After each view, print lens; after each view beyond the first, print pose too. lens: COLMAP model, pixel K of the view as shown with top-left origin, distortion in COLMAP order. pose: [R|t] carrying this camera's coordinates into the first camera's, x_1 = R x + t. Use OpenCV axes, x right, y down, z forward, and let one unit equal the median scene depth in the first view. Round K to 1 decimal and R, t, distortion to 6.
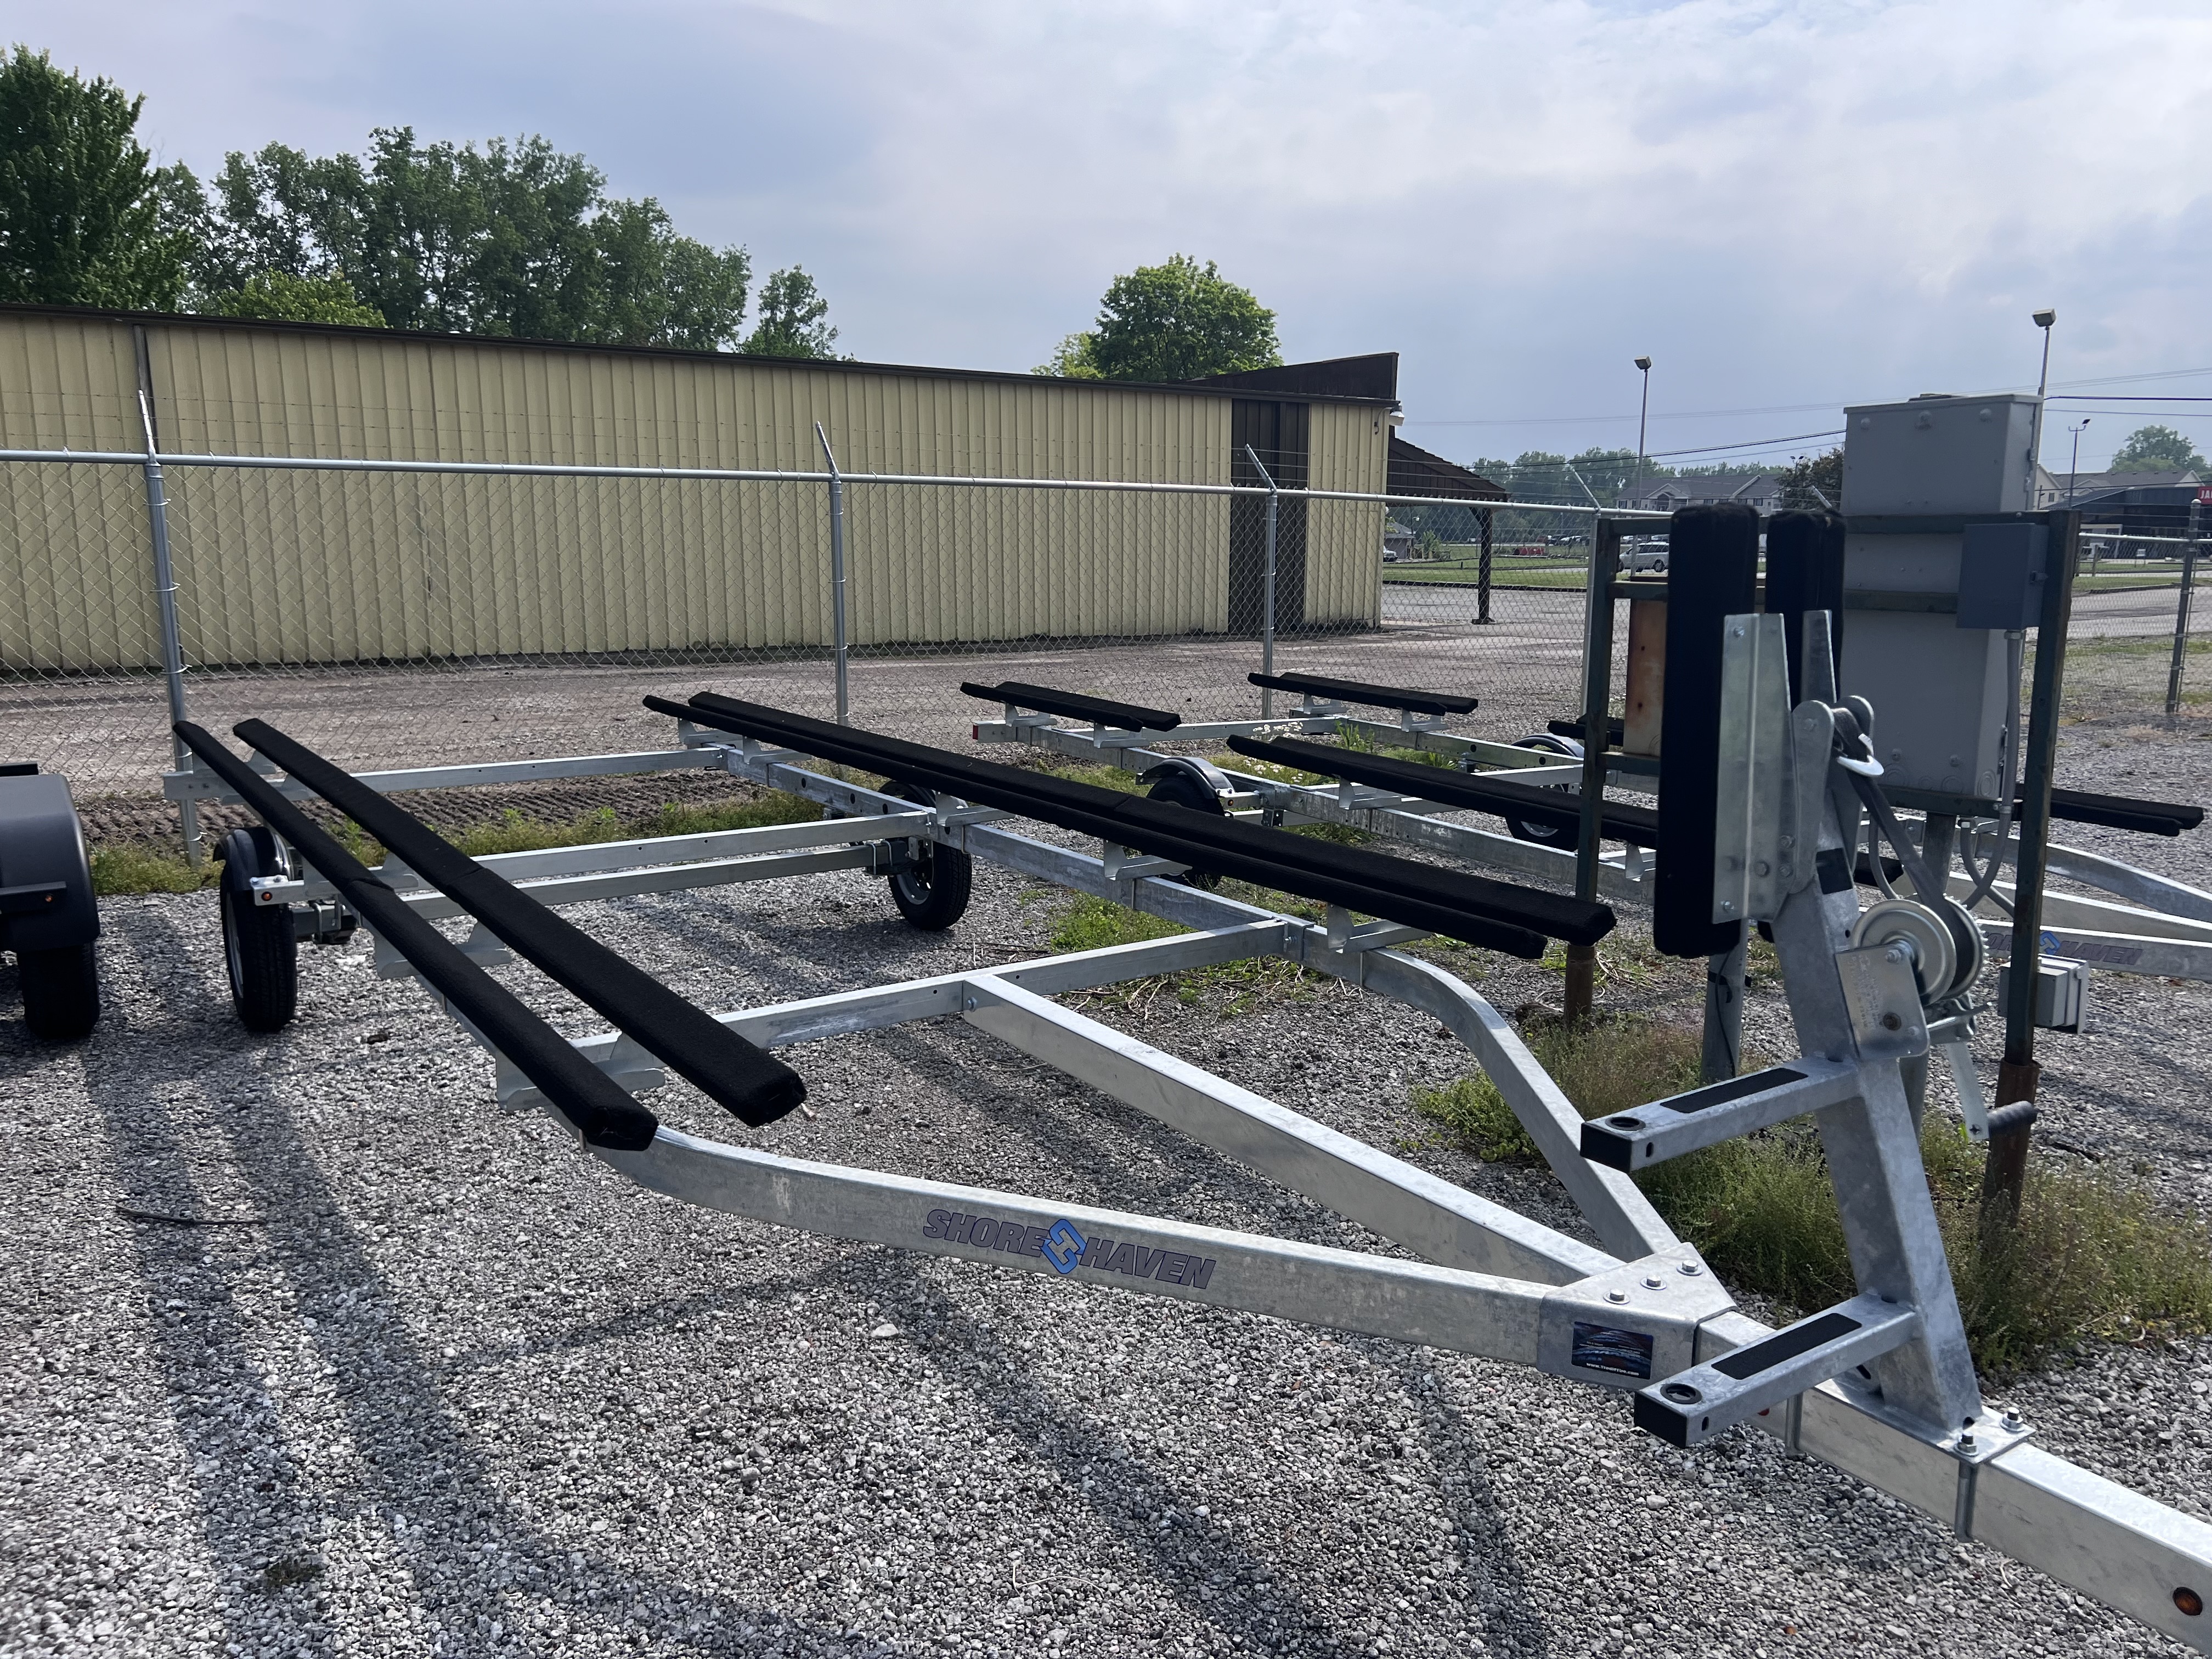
lens RADIAL K [[1675.3, 0, 1129.8], [0, 1675.3, 824.4], [0, 0, 1]] dist [0.050762, -0.057903]
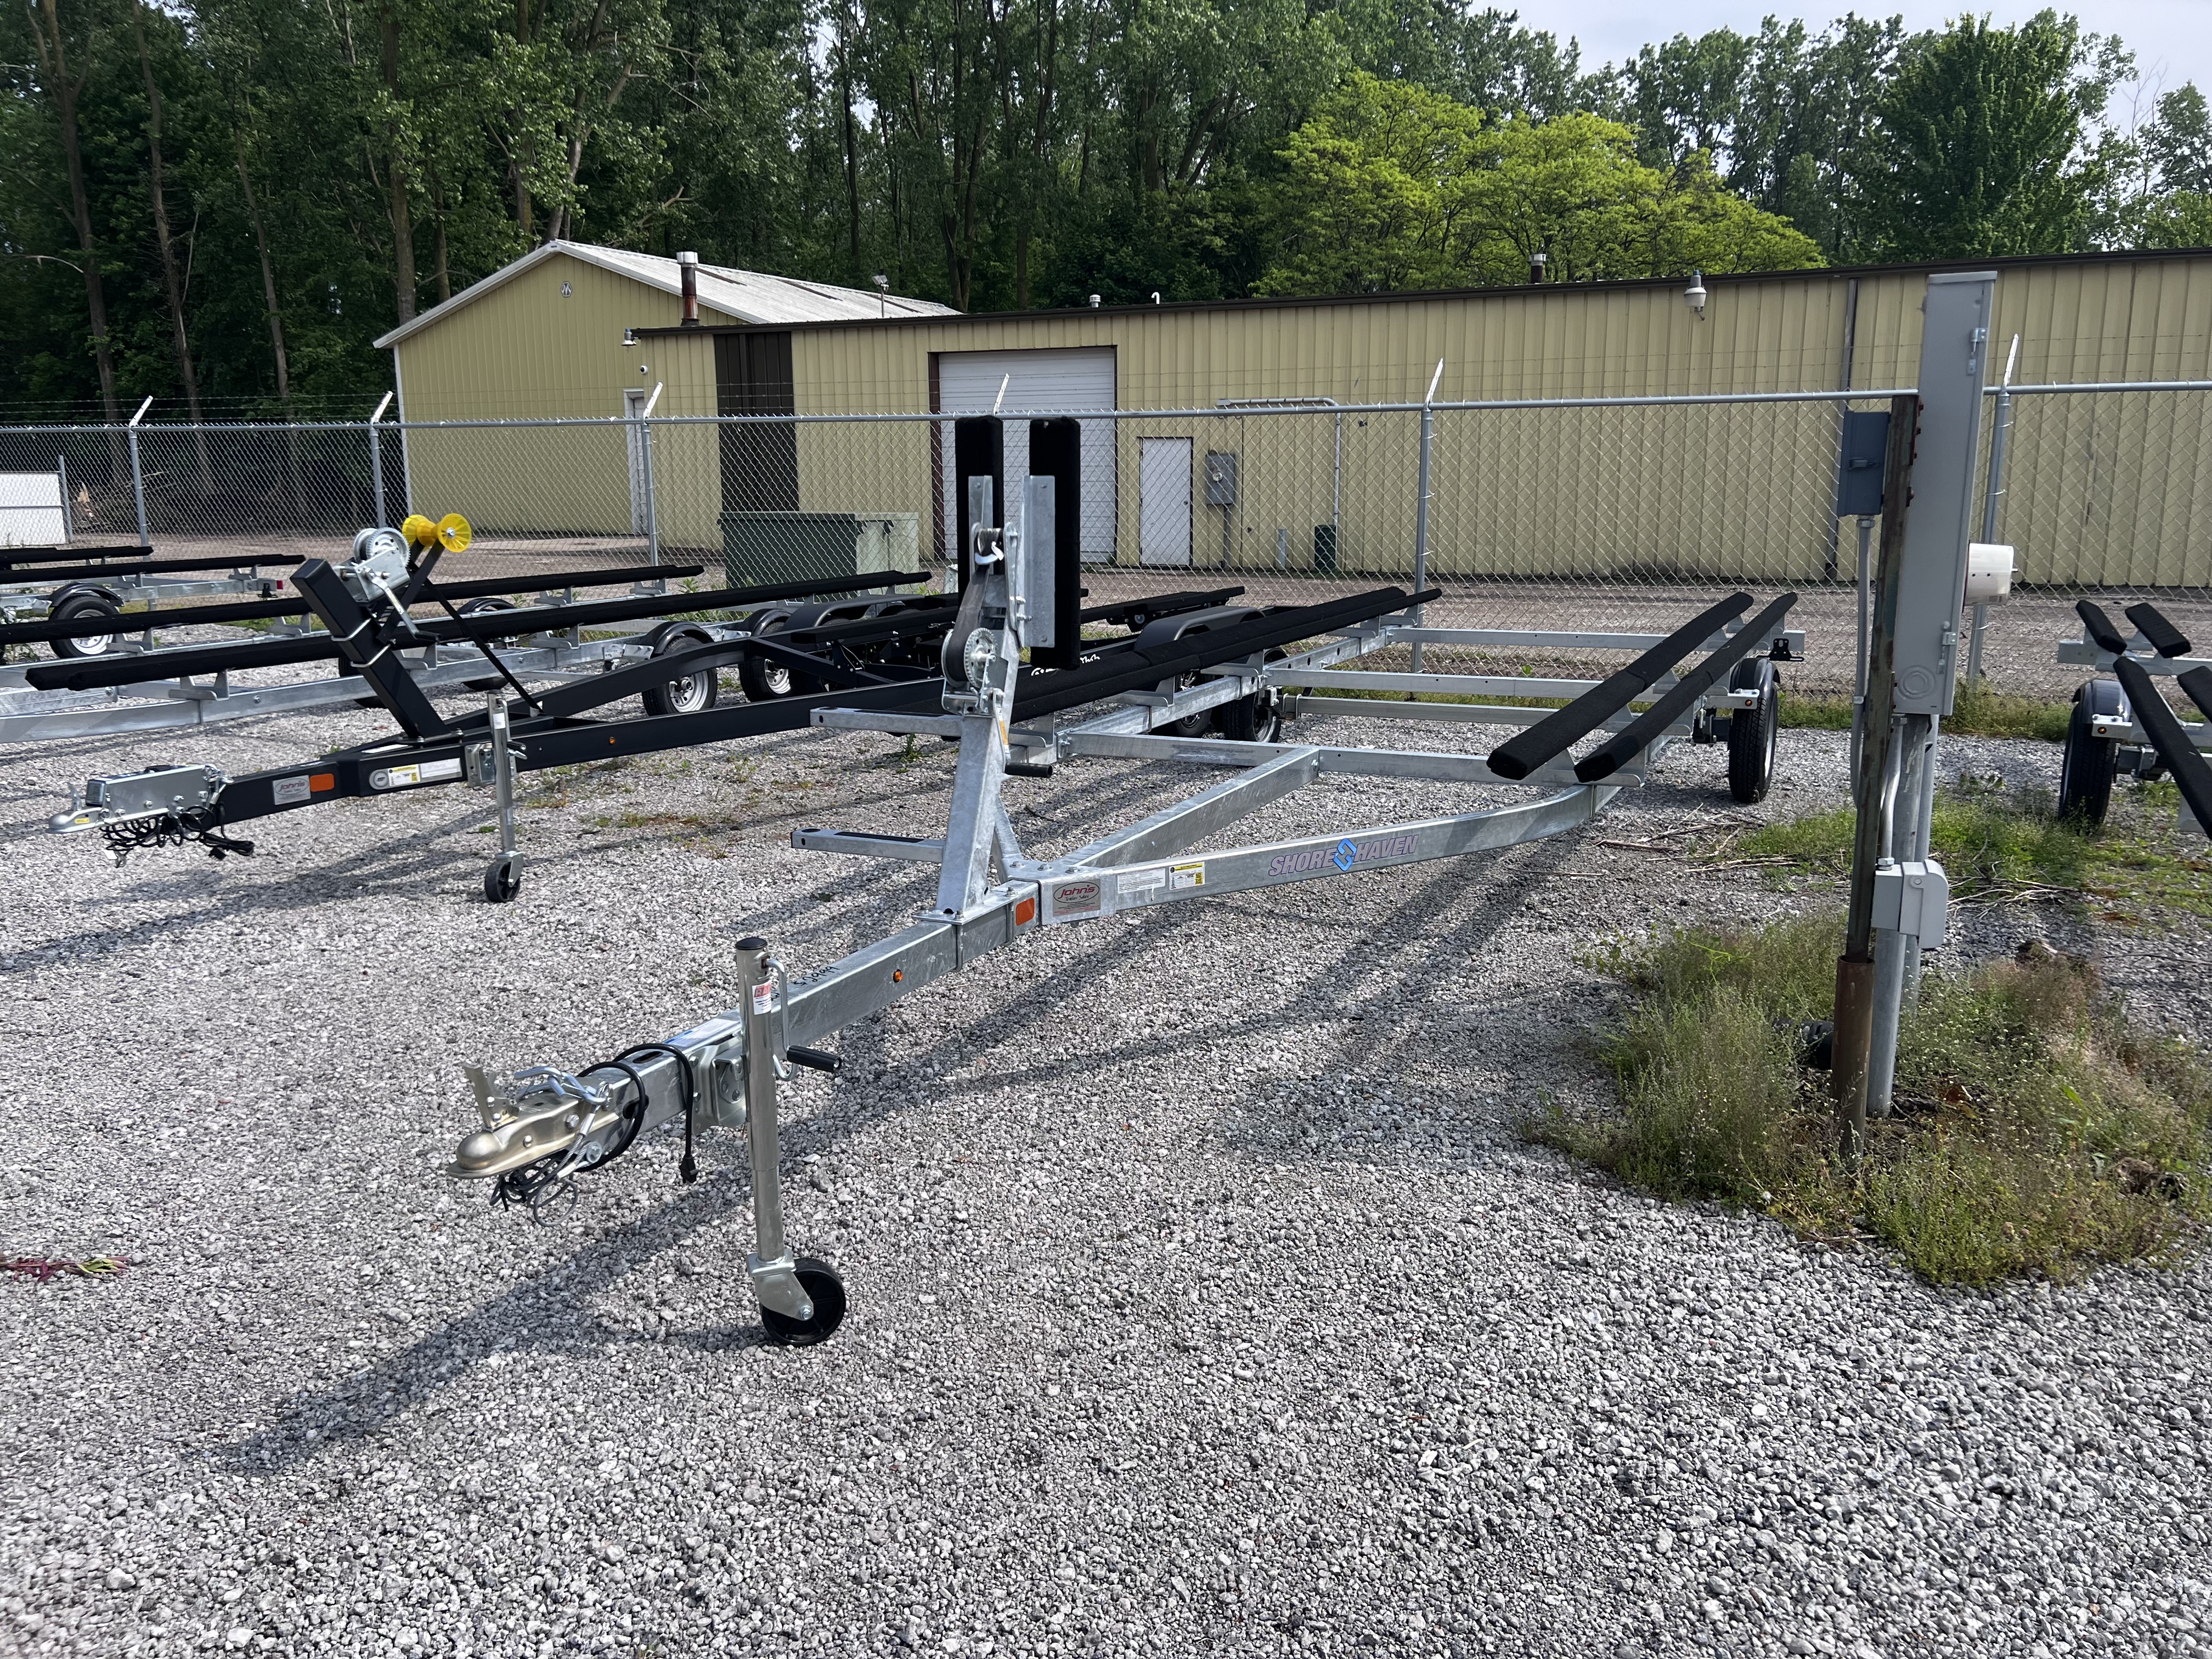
lens RADIAL K [[1675.3, 0, 1129.8], [0, 1675.3, 824.4], [0, 0, 1]] dist [0.050762, -0.057903]
pose [[0.488207, 0.168188, -0.856368, 0.577400], [-0.135199, 0.983984, 0.116176, 0.003804], [0.862192, 0.059063, 0.503127, 0.064900]]
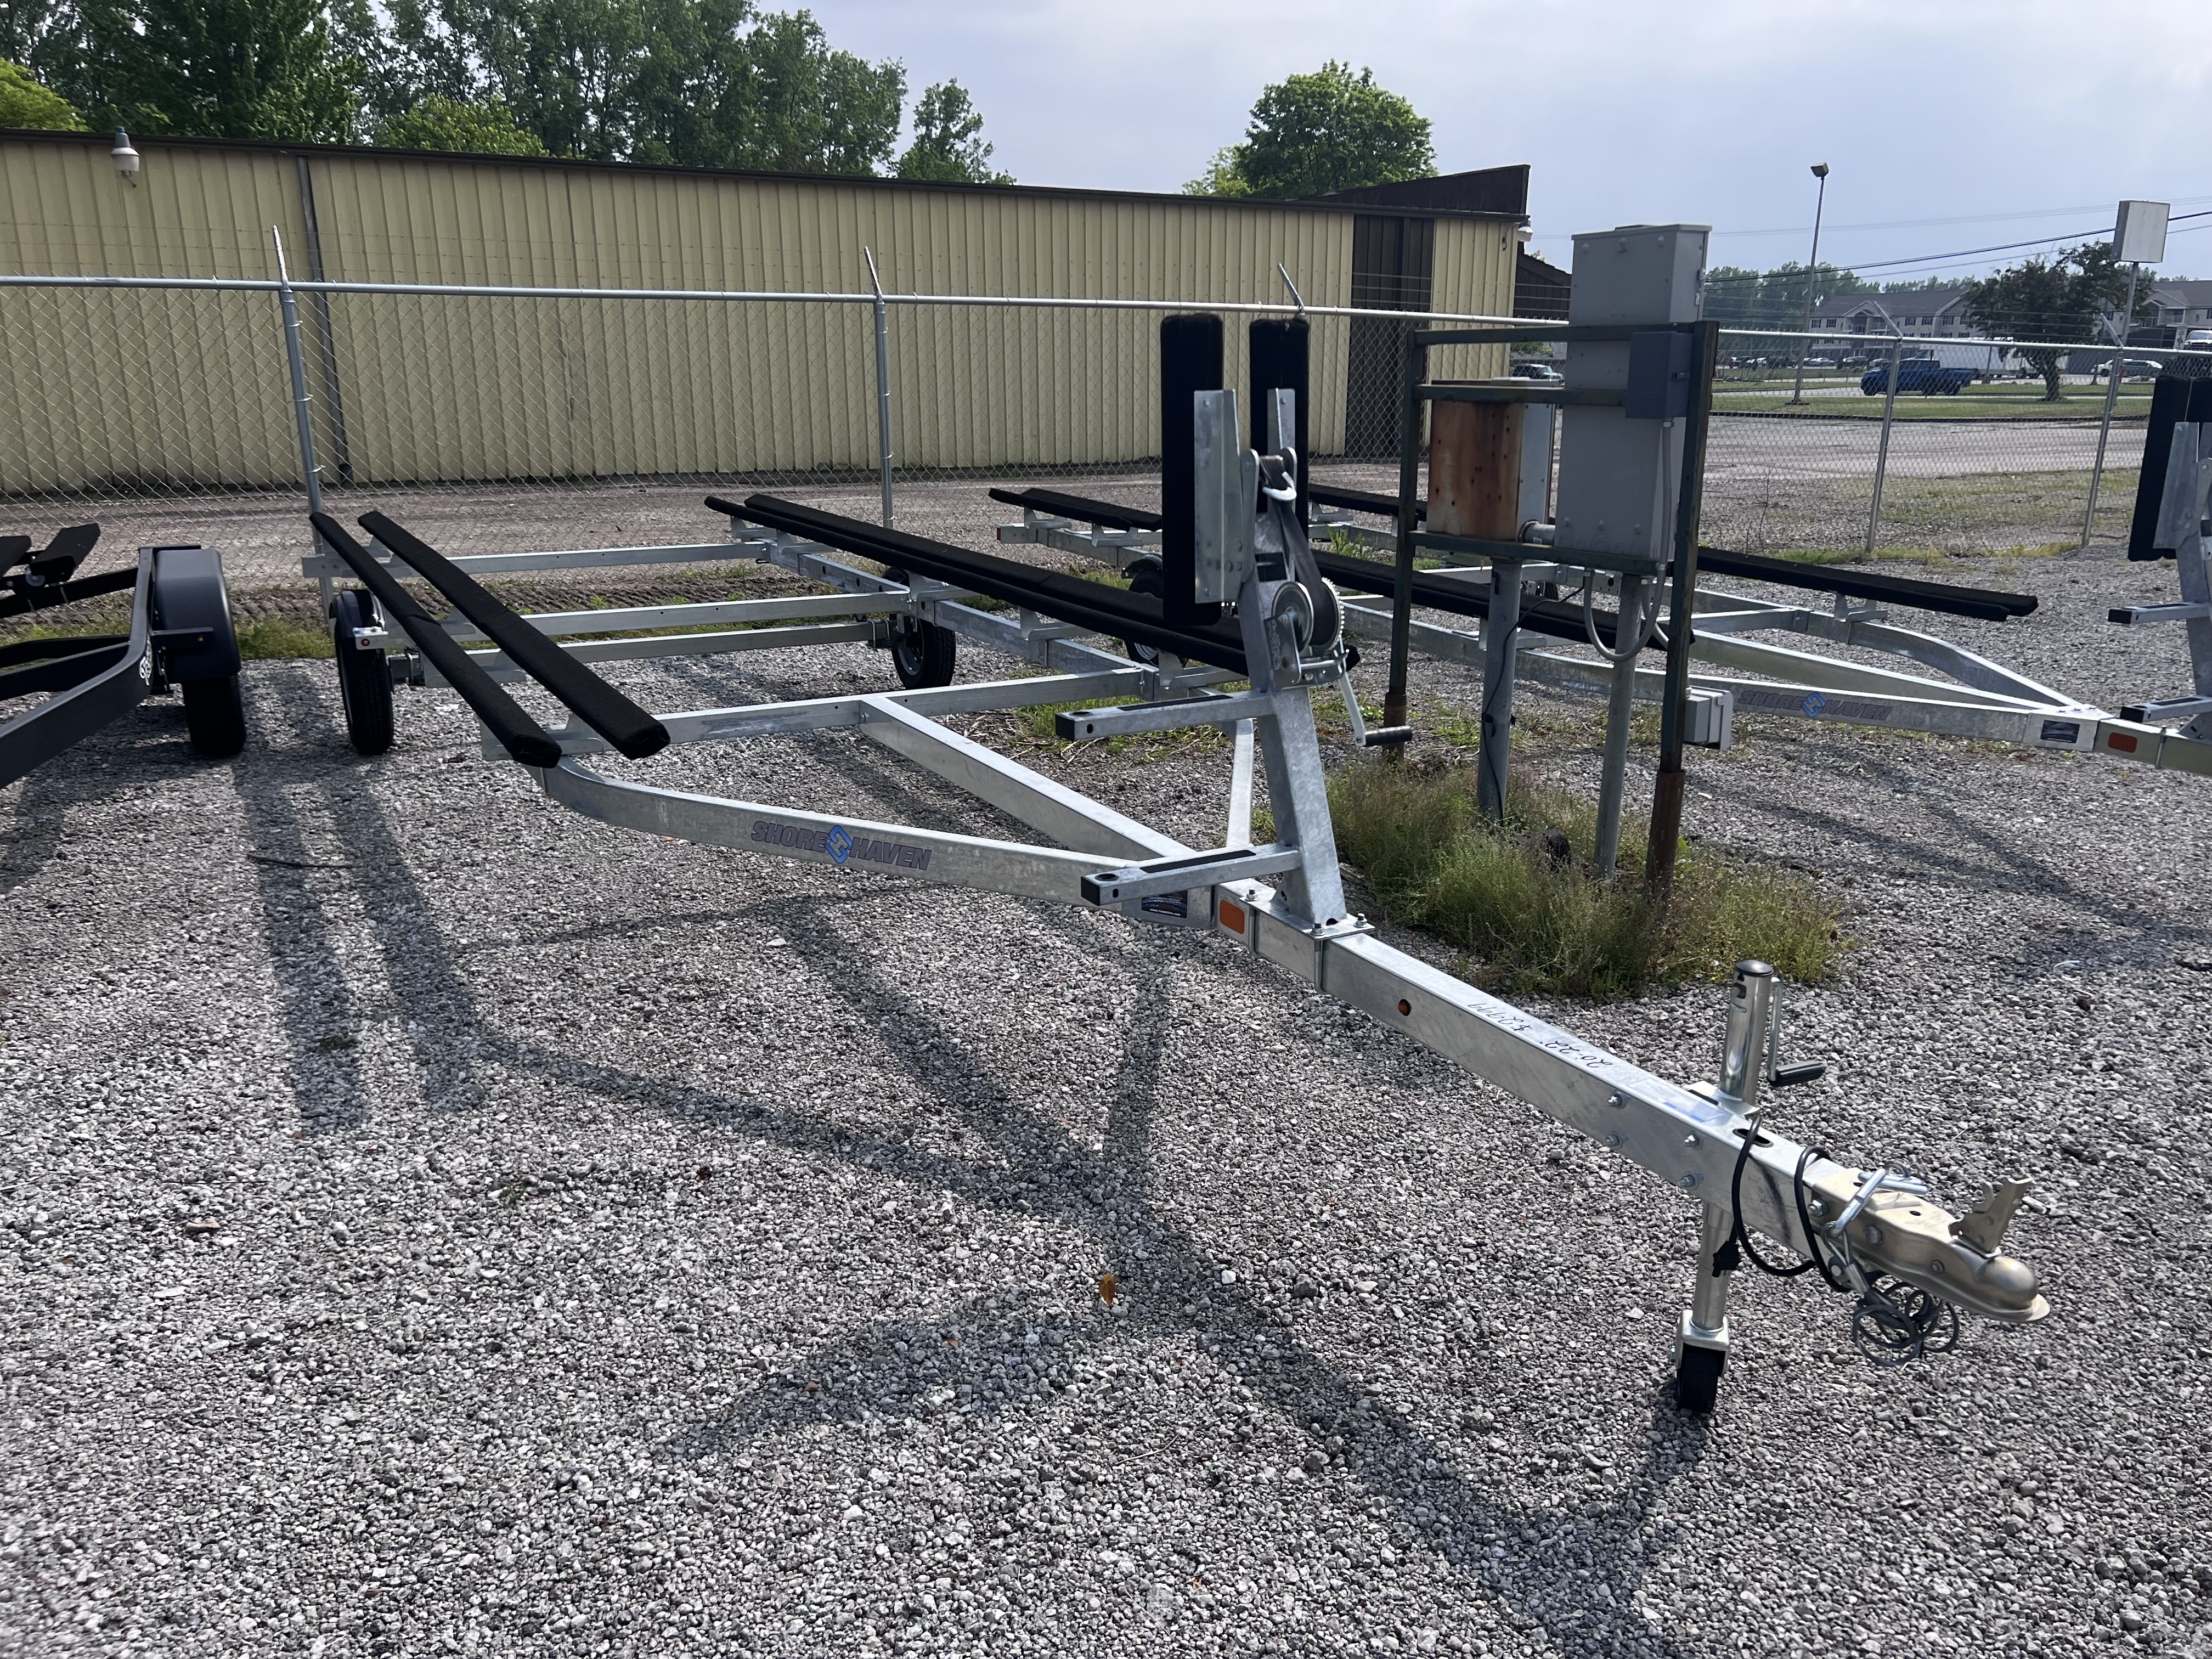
lens RADIAL K [[1675.3, 0, 1129.8], [0, 1675.3, 824.4], [0, 0, 1]] dist [0.050762, -0.057903]
pose [[0.995588, 0.022452, -0.091106, 0.118604], [-0.013344, 0.994960, 0.099382, 0.029977], [0.092878, -0.097727, 0.990870, -0.142173]]
